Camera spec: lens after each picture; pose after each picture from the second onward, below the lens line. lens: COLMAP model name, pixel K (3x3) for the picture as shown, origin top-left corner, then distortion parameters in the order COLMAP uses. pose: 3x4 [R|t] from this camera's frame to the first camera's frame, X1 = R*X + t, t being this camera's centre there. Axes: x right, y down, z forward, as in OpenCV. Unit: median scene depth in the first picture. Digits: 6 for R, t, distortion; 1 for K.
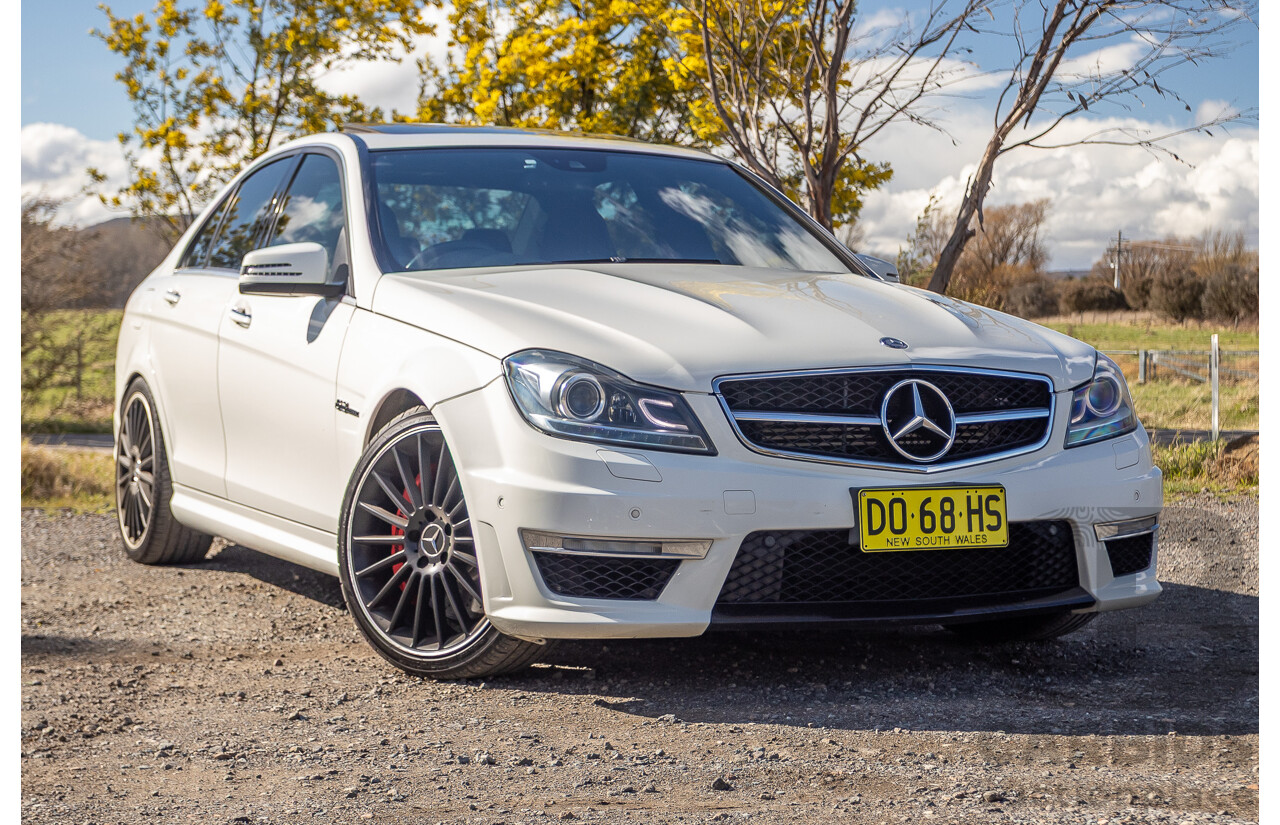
lens RADIAL K [[2266.1, 0, 640.0], [0, 2266.1, 412.5], [0, 0, 1]] dist [-0.054786, -0.024182]
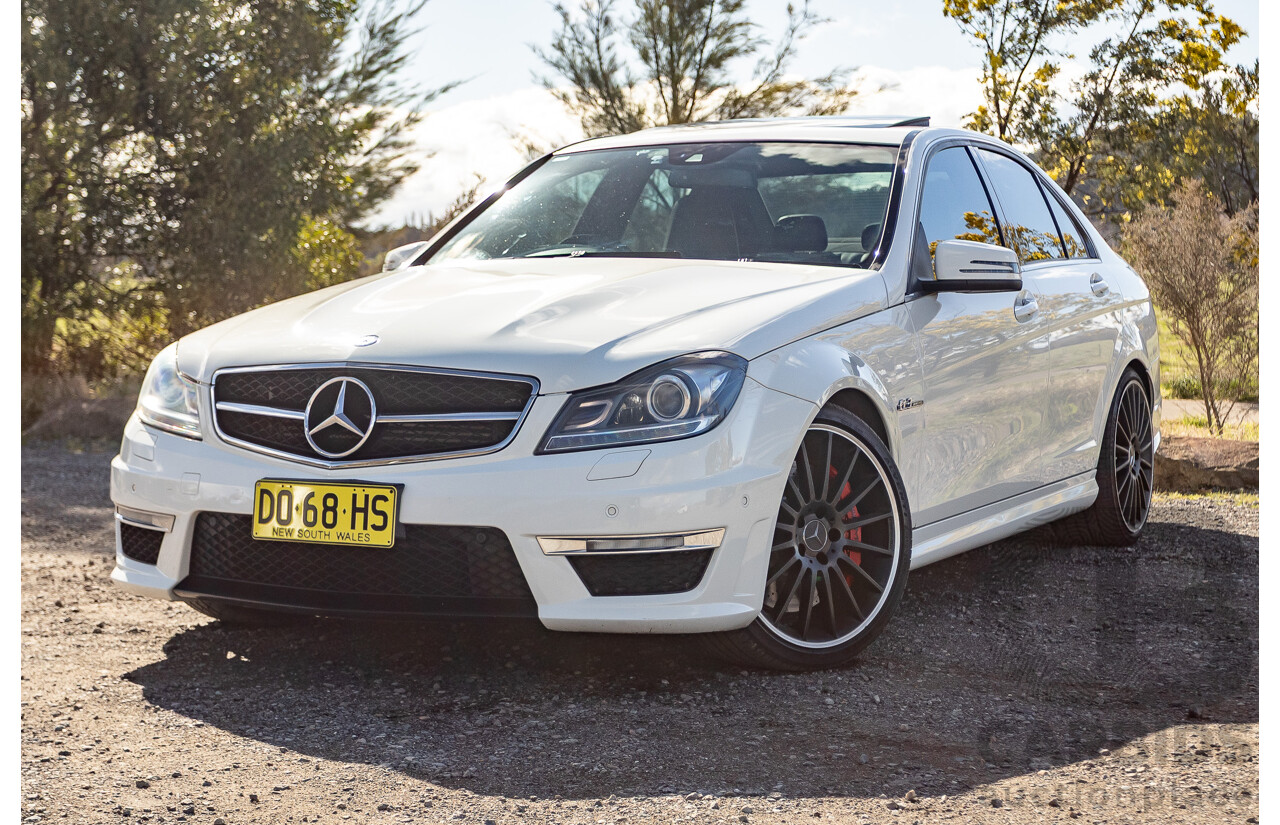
lens RADIAL K [[2227.5, 0, 640.0], [0, 2227.5, 412.5], [0, 0, 1]] dist [0.249711, 0.068420]
pose [[0.615737, 0.039245, -0.786974, 1.015014], [-0.028875, 0.999212, 0.027236, -0.030649], [0.787423, 0.005954, 0.616384, 0.484821]]
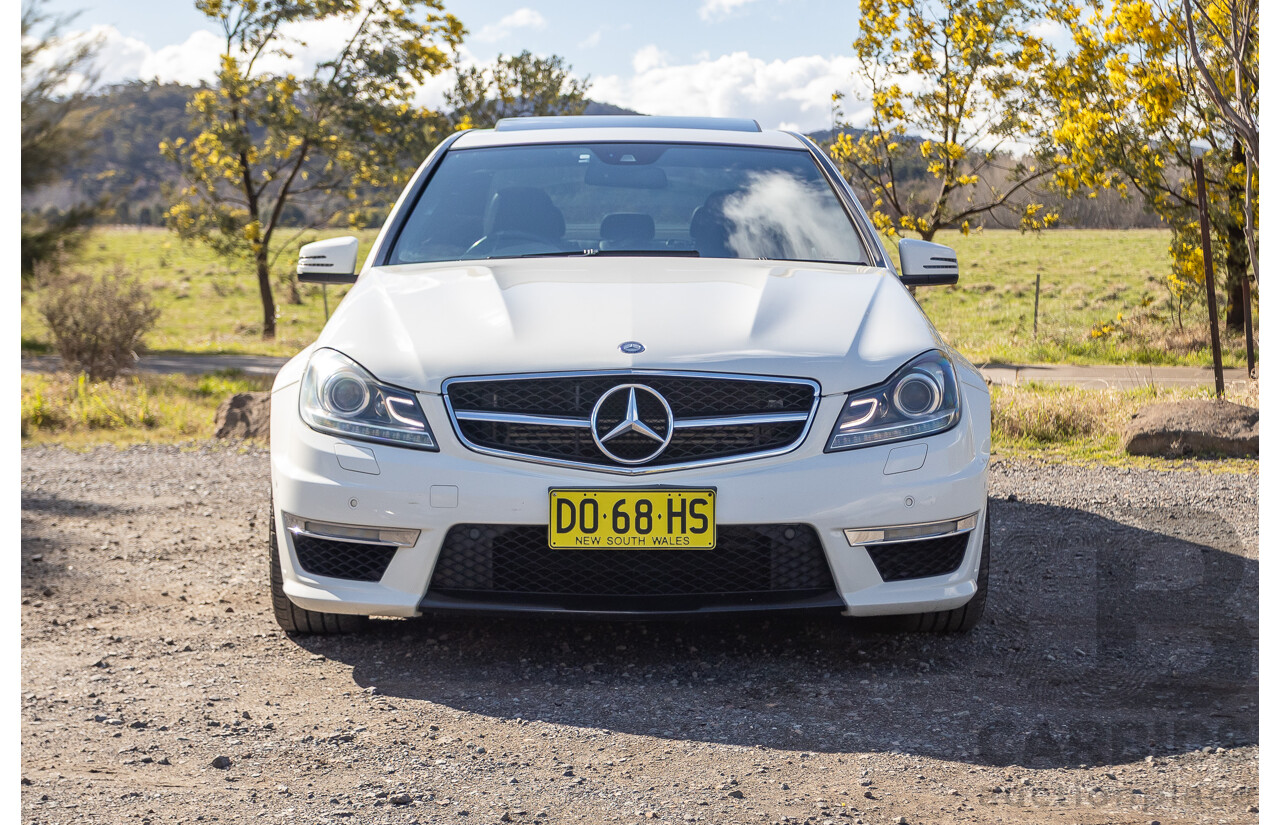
lens RADIAL K [[2146.3, 0, 640.0], [0, 2146.3, 412.5], [0, 0, 1]] dist [-0.028192, 0.054694]
pose [[0.924559, 0.028673, -0.379959, 0.506017], [-0.014783, 0.999113, 0.039423, -0.041177], [0.380752, -0.030831, 0.924163, 0.090202]]
